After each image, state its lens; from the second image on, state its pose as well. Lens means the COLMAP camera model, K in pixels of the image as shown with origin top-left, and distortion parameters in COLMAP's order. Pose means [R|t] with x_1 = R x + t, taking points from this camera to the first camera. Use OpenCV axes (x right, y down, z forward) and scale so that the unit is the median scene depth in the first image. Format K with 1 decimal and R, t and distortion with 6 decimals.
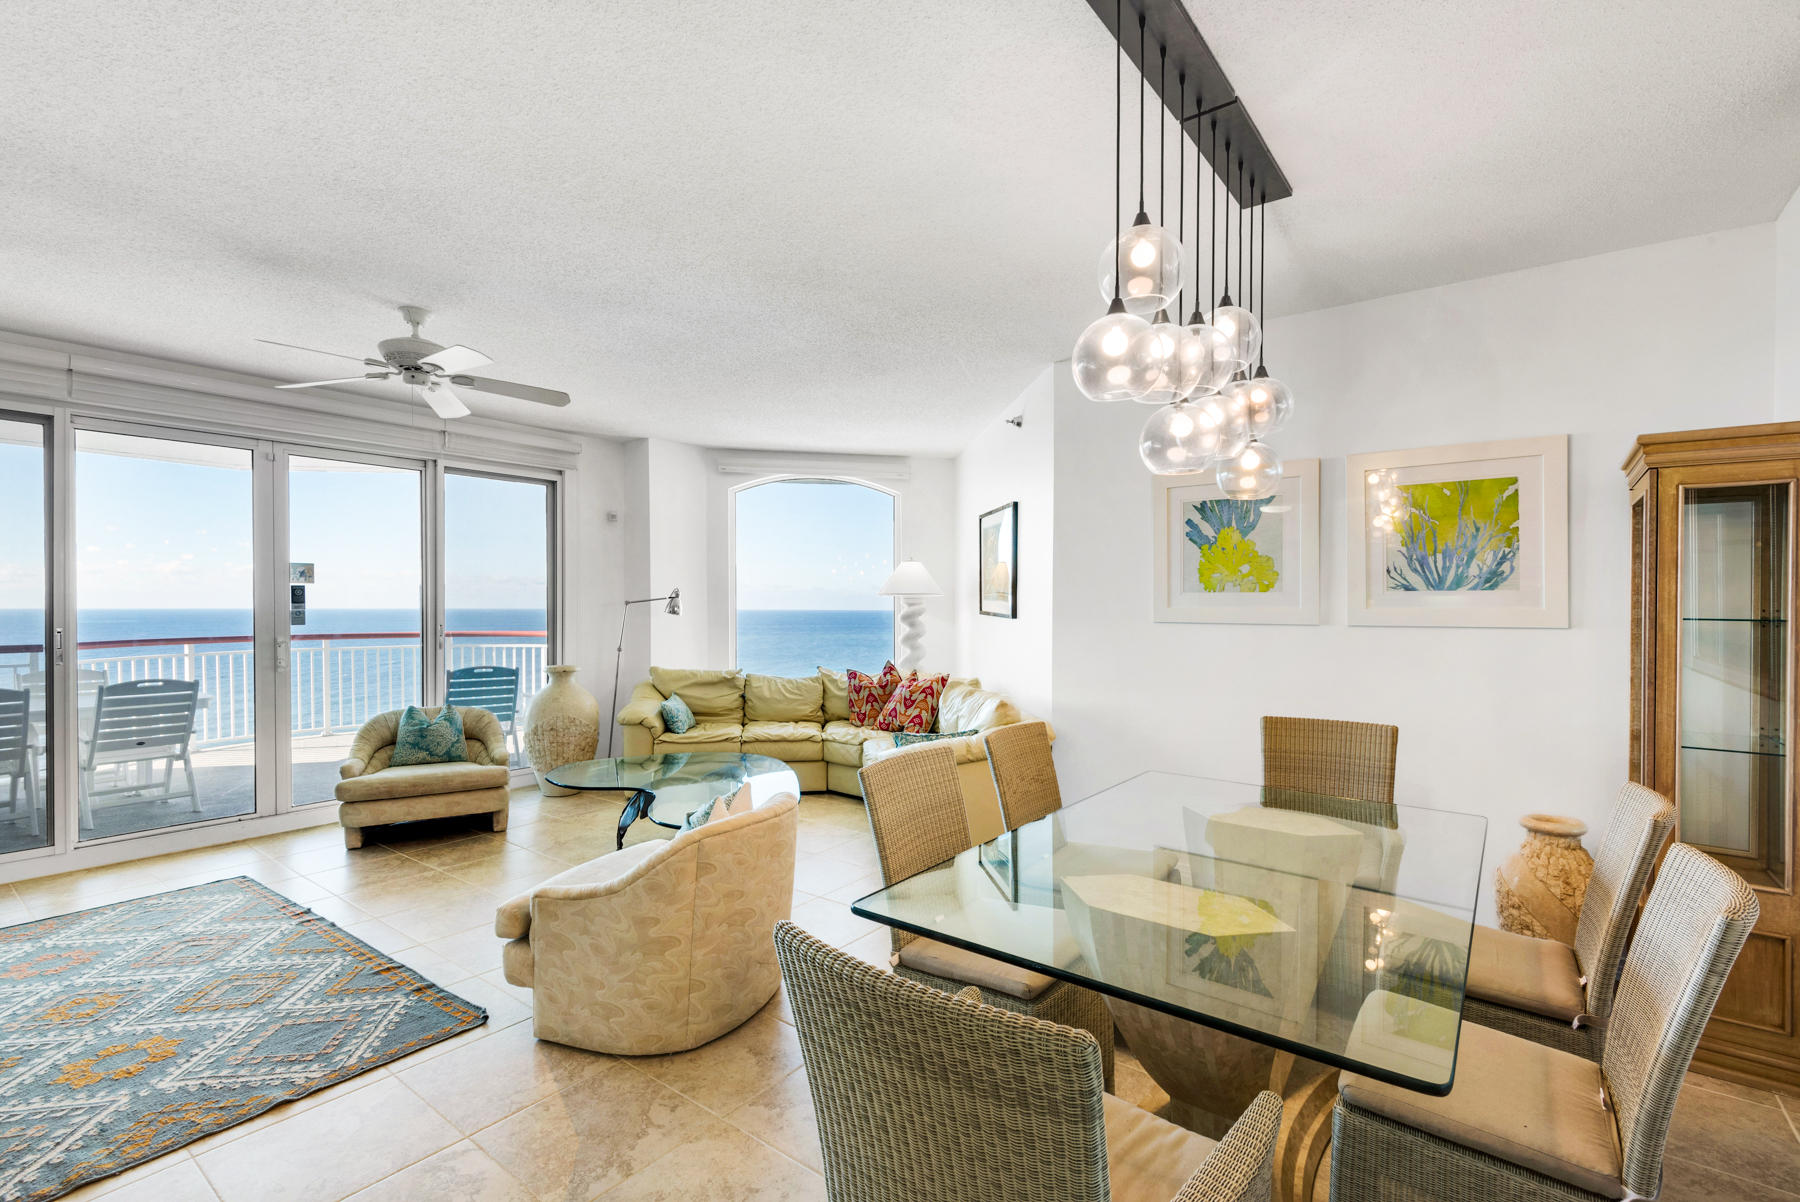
lens RADIAL K [[800.4, 0, 892.7], [0, 800.4, 620.0], [0, 0, 1]] dist [0.049943, -0.029673]
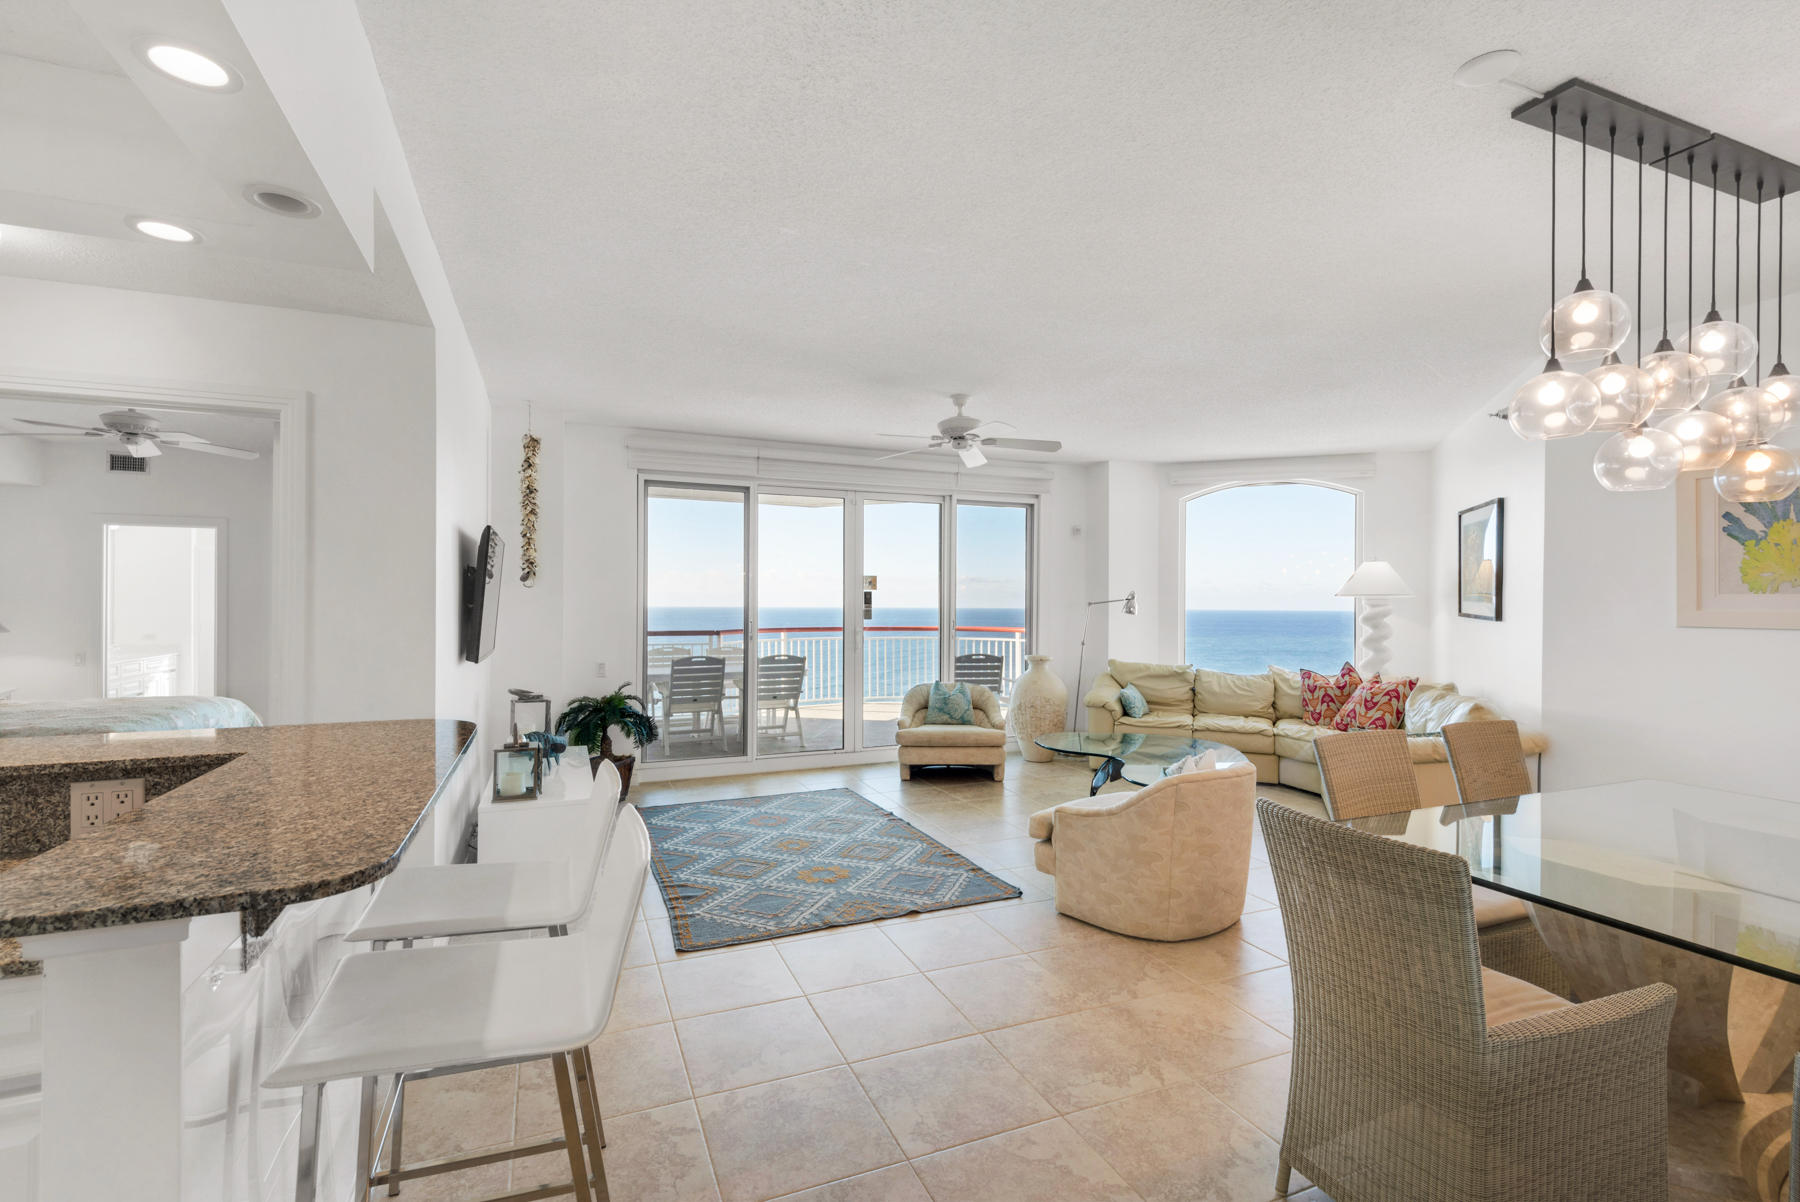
lens RADIAL K [[806.9, 0, 901.2], [0, 806.9, 604.7], [0, 0, 1]] dist [0.025383, -0.011957]
pose [[0.871330, 0.002132, -0.490693, 0.010019], [-0.011330, 0.999811, -0.015774, 0.002449], [0.490566, 0.019304, 0.871190, -0.214586]]
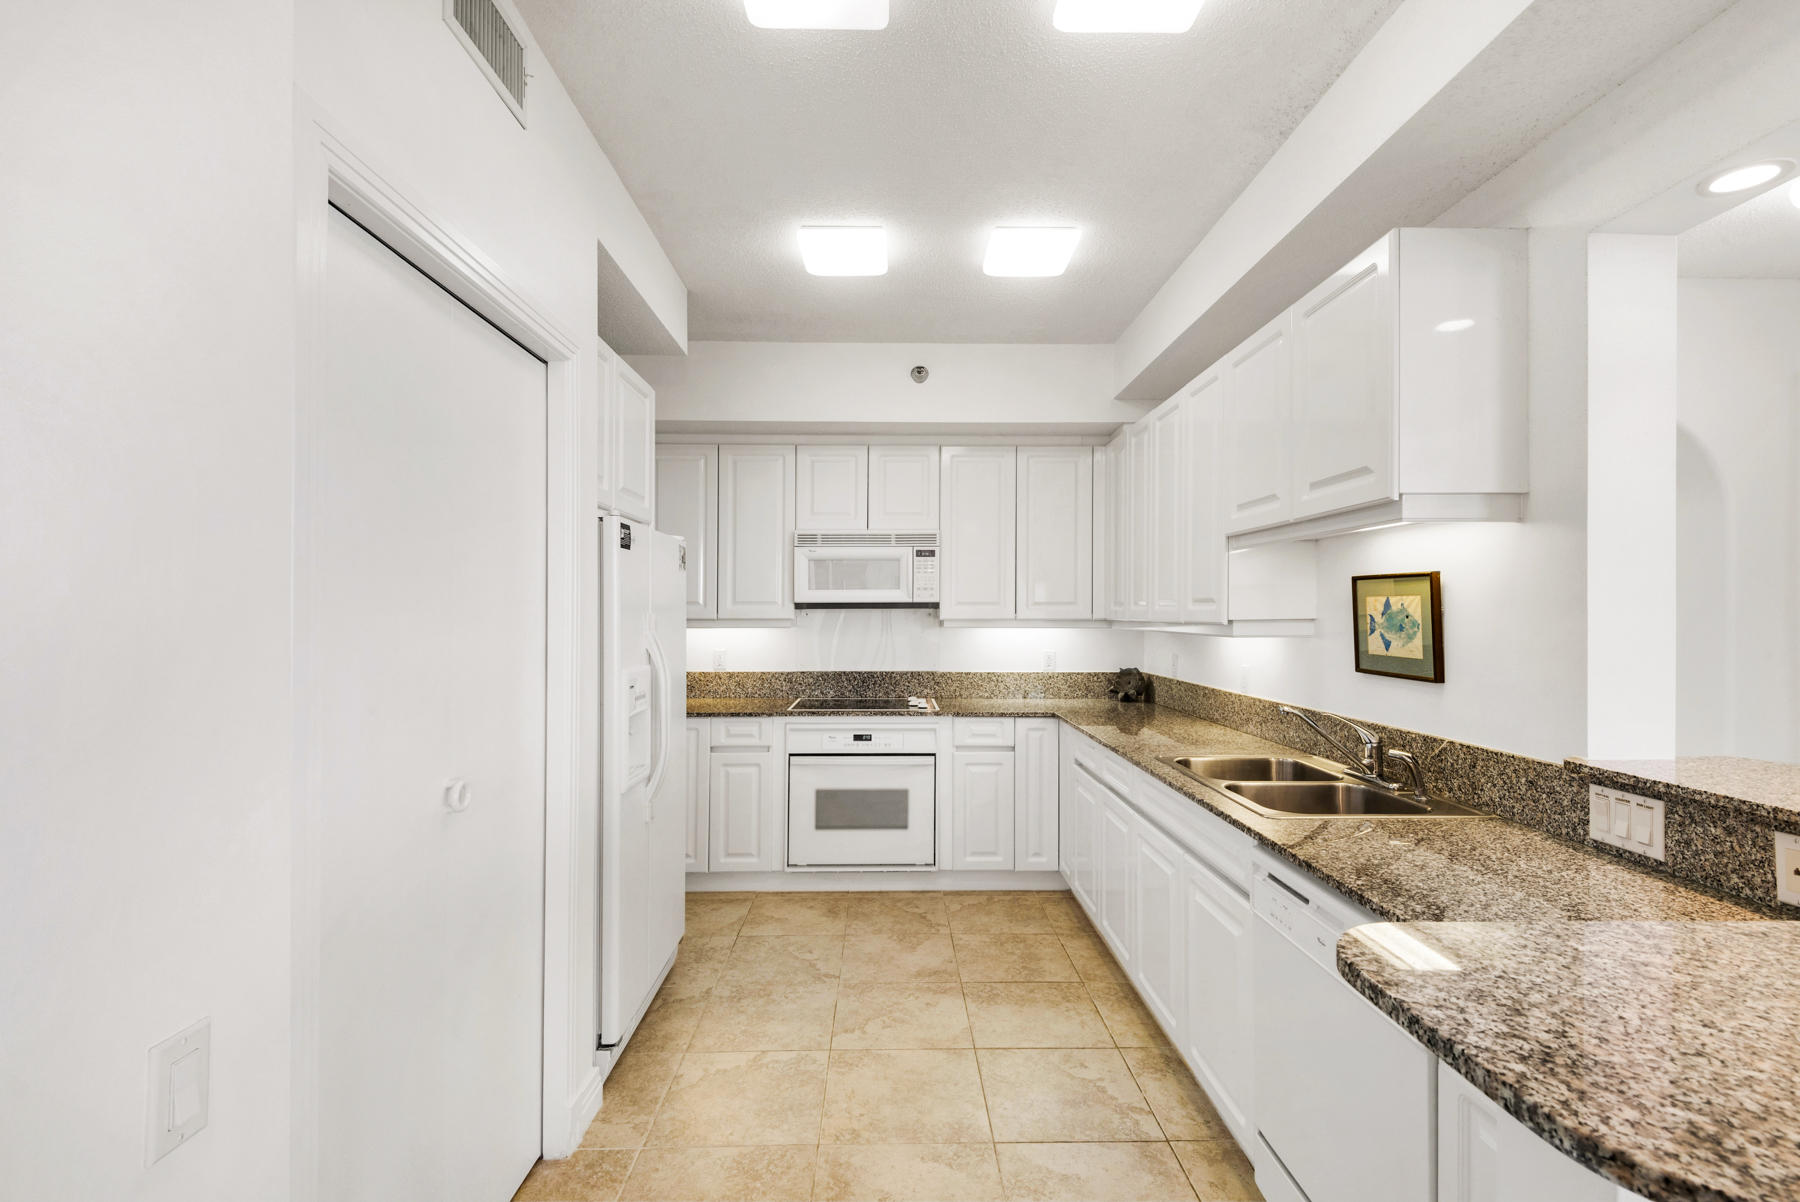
lens RADIAL K [[813.3, 0, 903.1], [0, 813.3, 605.8], [0, 0, 1]] dist [0.025052, -0.013226]
pose [[-0.780892, -0.008742, -0.624605, -0.078663], [-0.015939, 0.999855, 0.005933, 0.001351], [0.624463, 0.014589, -0.780918, -0.082878]]
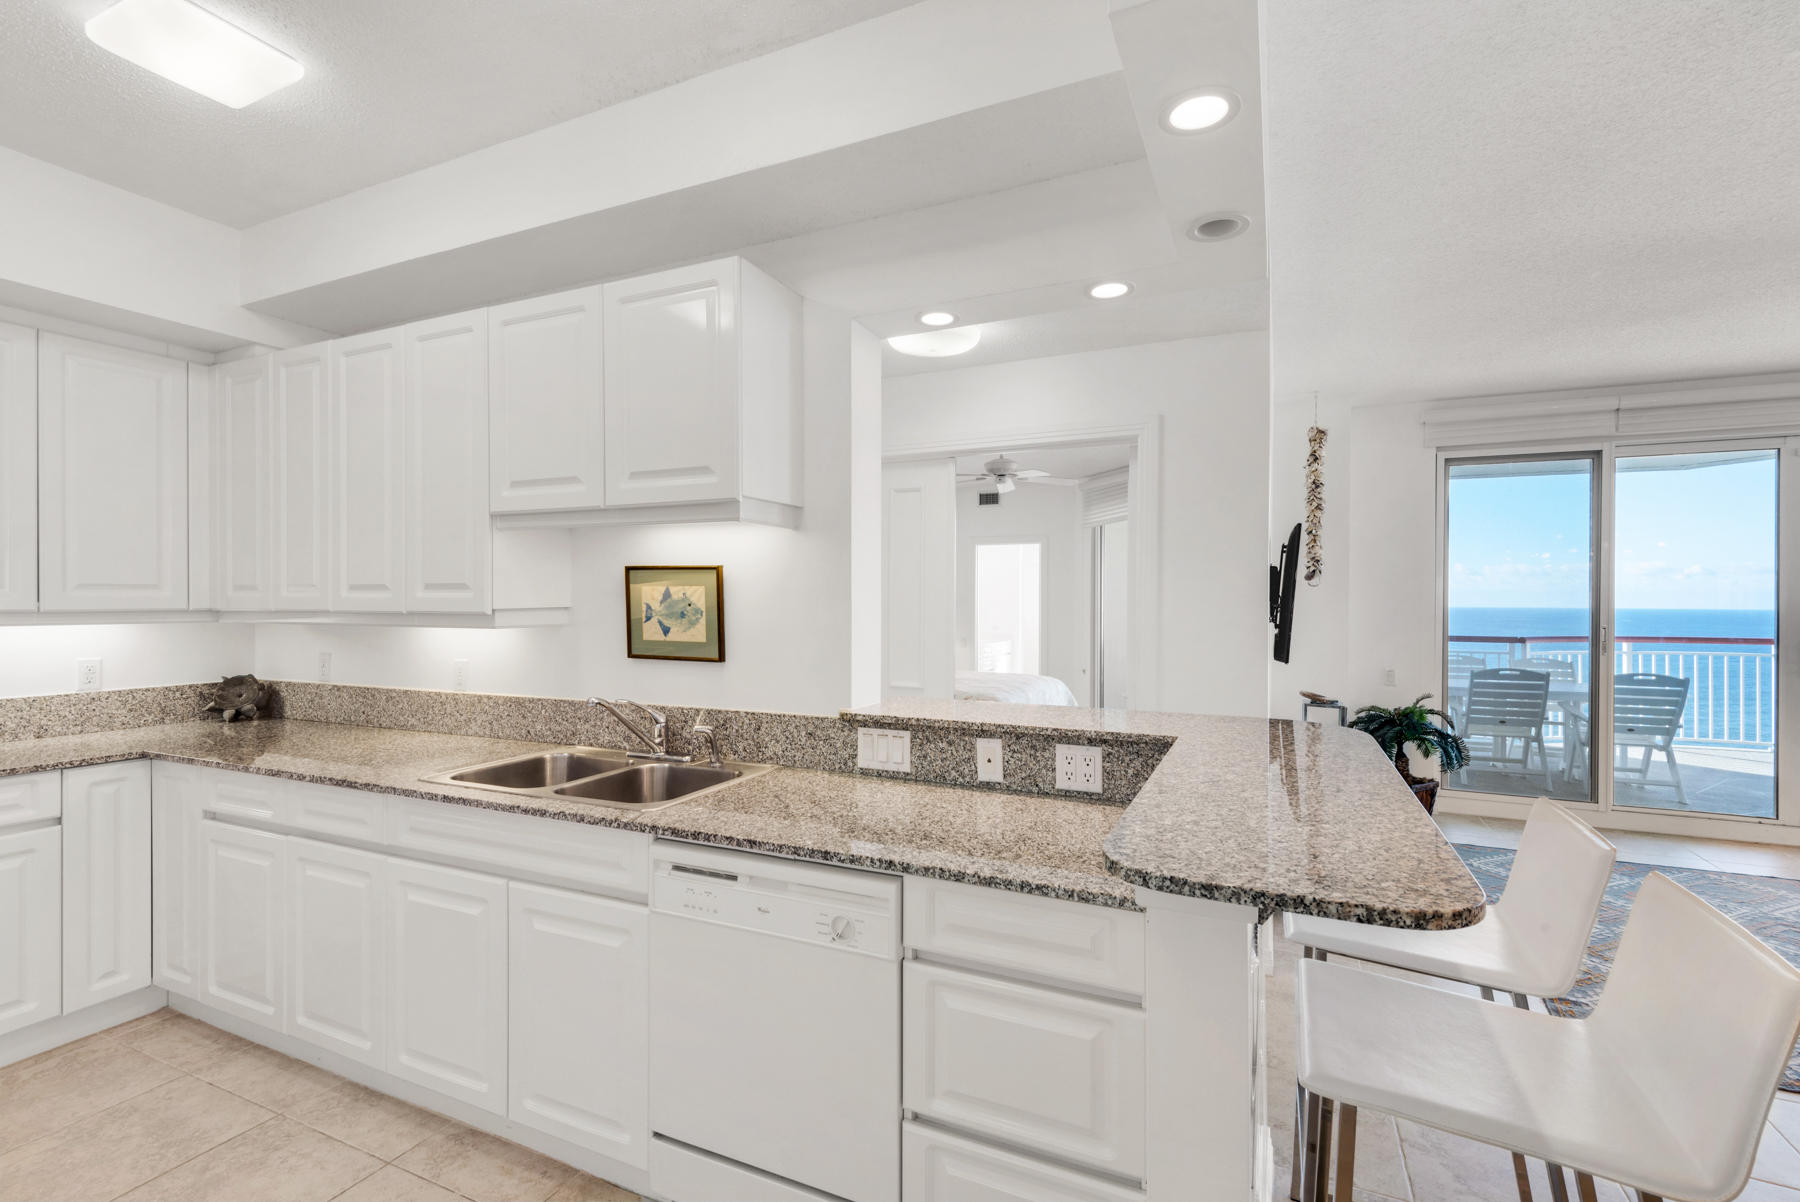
lens RADIAL K [[806.9, 0, 901.2], [0, 806.9, 604.7], [0, 0, 1]] dist [0.025383, -0.011957]
pose [[0.221344, 0.002687, -0.975192, -0.064564], [-0.020608, 0.999786, -0.001923, 0.004116], [0.974978, 0.020522, 0.221352, -0.264883]]
